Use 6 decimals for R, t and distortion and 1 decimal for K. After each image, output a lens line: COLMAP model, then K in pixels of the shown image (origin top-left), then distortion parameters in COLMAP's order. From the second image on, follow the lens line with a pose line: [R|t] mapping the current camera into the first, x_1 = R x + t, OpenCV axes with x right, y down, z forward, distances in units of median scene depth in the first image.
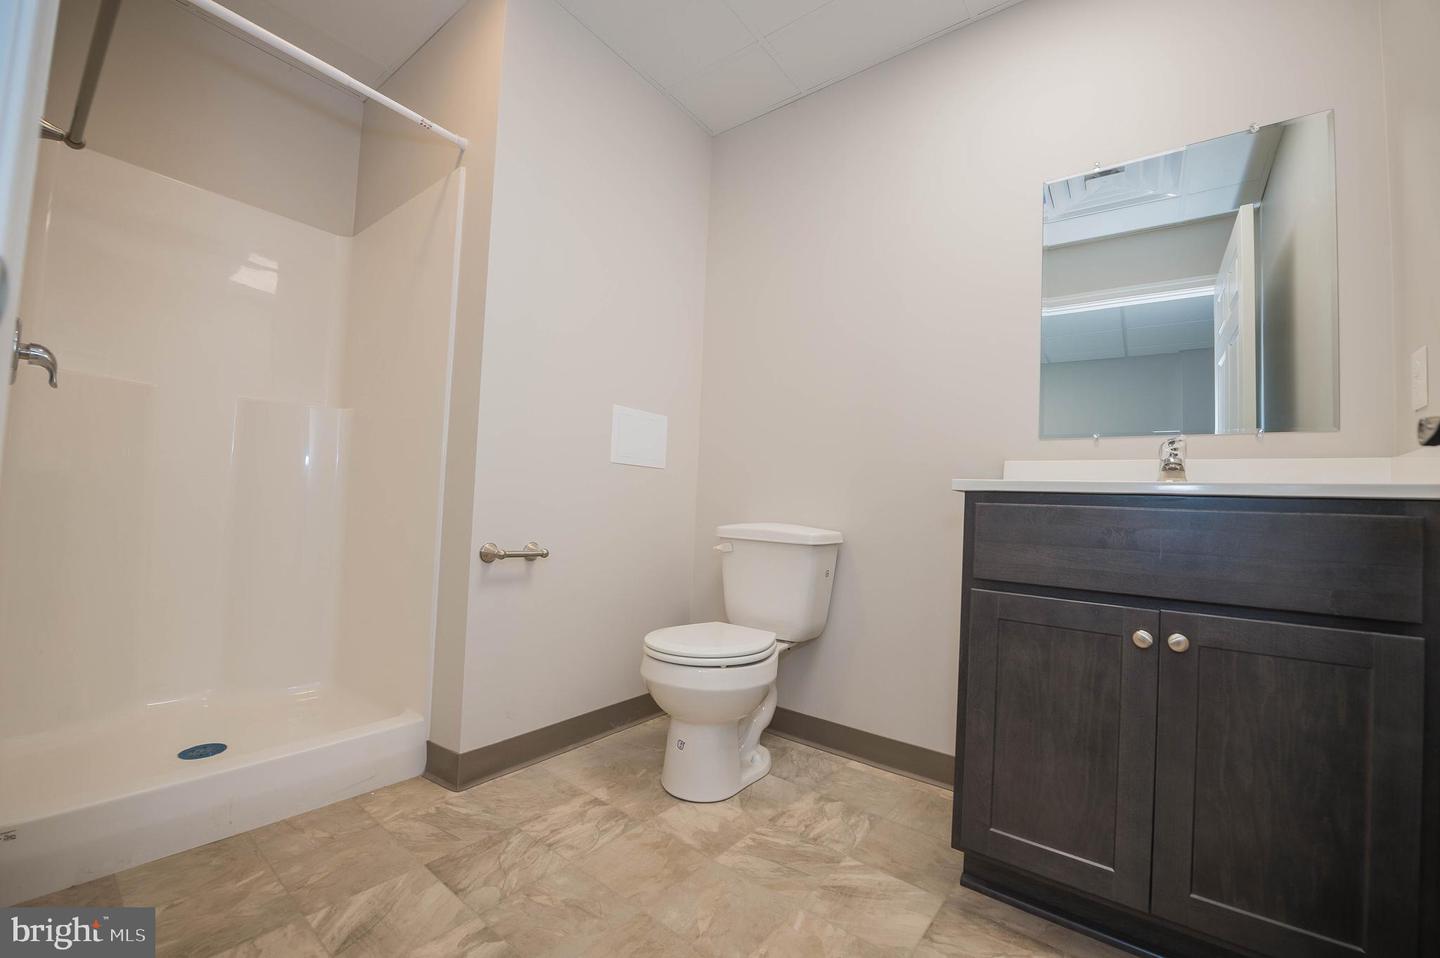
lens RADIAL K [[578.5, 0, 717.3], [0, 578.5, 485.2], [0, 0, 1]] dist [-0.015491, -0.001616]
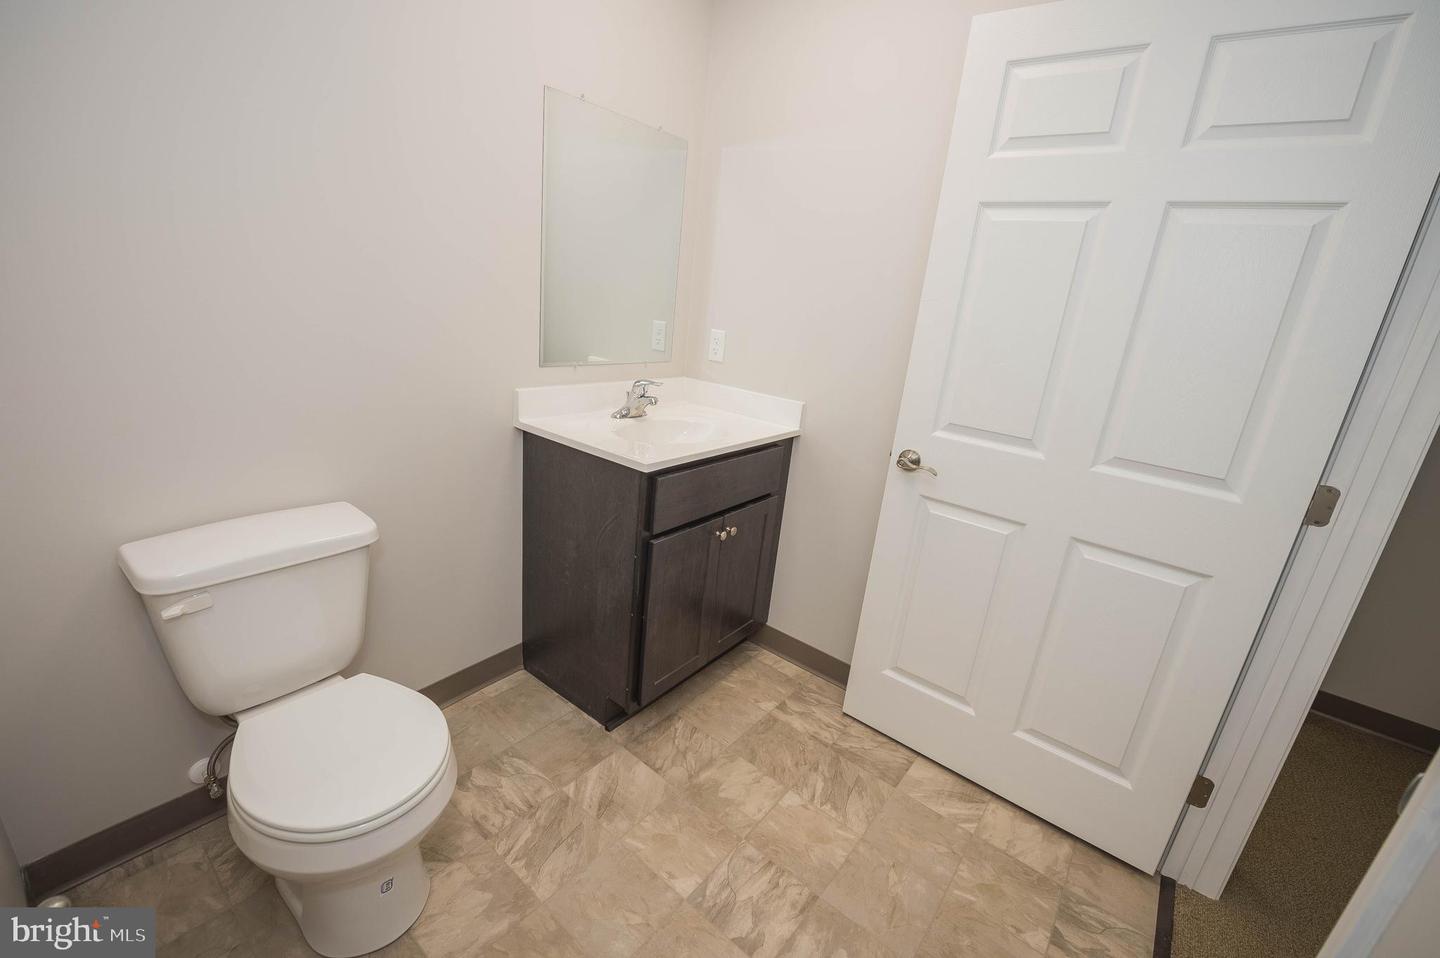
lens RADIAL K [[612.1, 0, 688.2], [0, 612.1, 473.0], [0, 0, 1]] dist [-0.010432, -0.002752]
pose [[0.031452, -0.338341, 0.940498, -0.630017], [-0.117785, 0.933152, 0.339637, -0.351312], [-0.992541, -0.121459, -0.010501, 0.750138]]
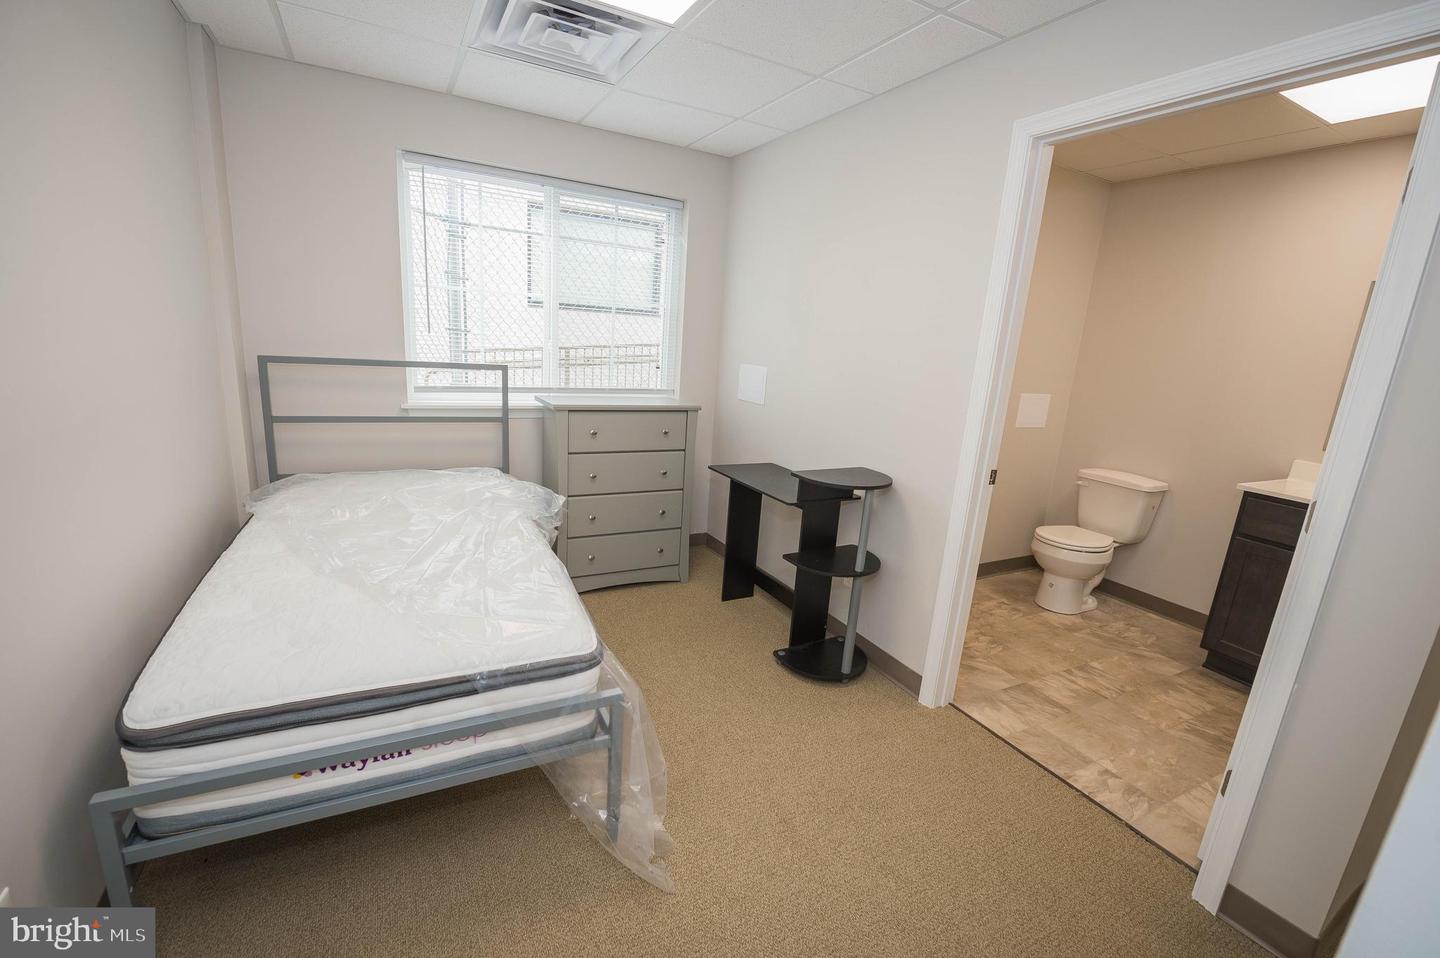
lens RADIAL K [[612.1, 0, 716.6], [0, 612.1, 481.3], [0, 0, 1]] dist [-0.010432, -0.002752]
pose [[0.910137, 0.113487, -0.398461, -0.337967], [-0.015156, 0.970229, 0.241715, -0.415609], [0.414030, -0.213954, 0.884761, -1.351170]]
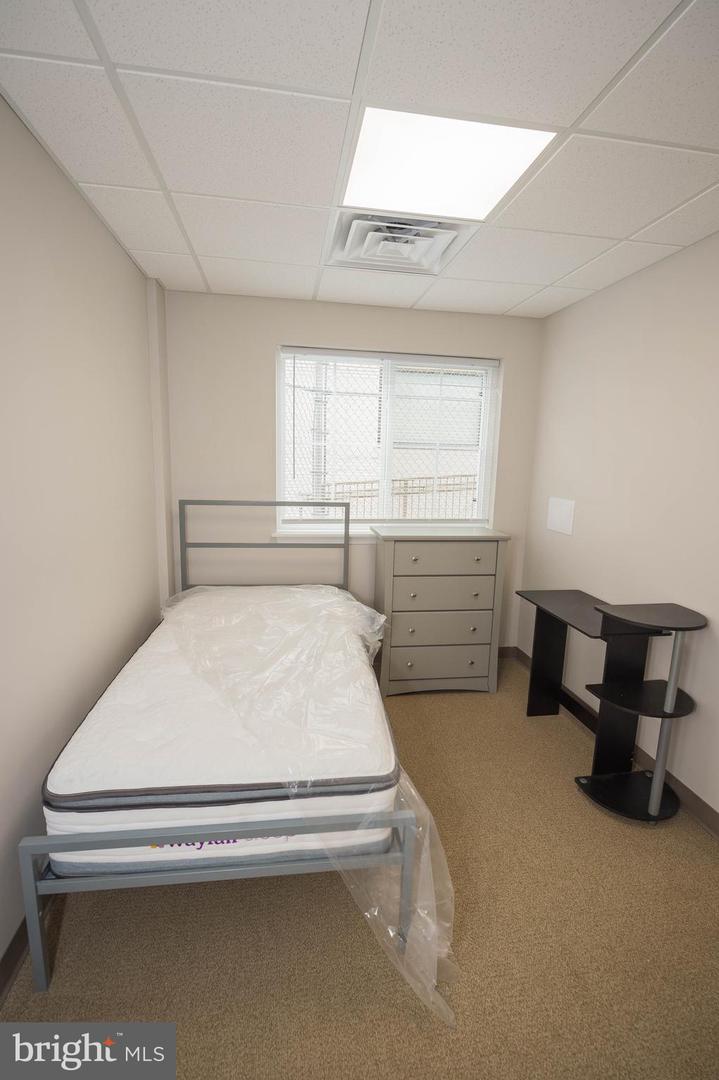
lens RADIAL K [[504.7, 0, 361.9], [0, 504.7, 542.8], [0, 0, 1]] dist [-0.008872, -0.001723]
pose [[0.723816, 0.096579, -0.683201, -0.338204], [0.025281, 0.985779, 0.166136, -0.471100], [0.689530, -0.137523, 0.711081, -1.238970]]
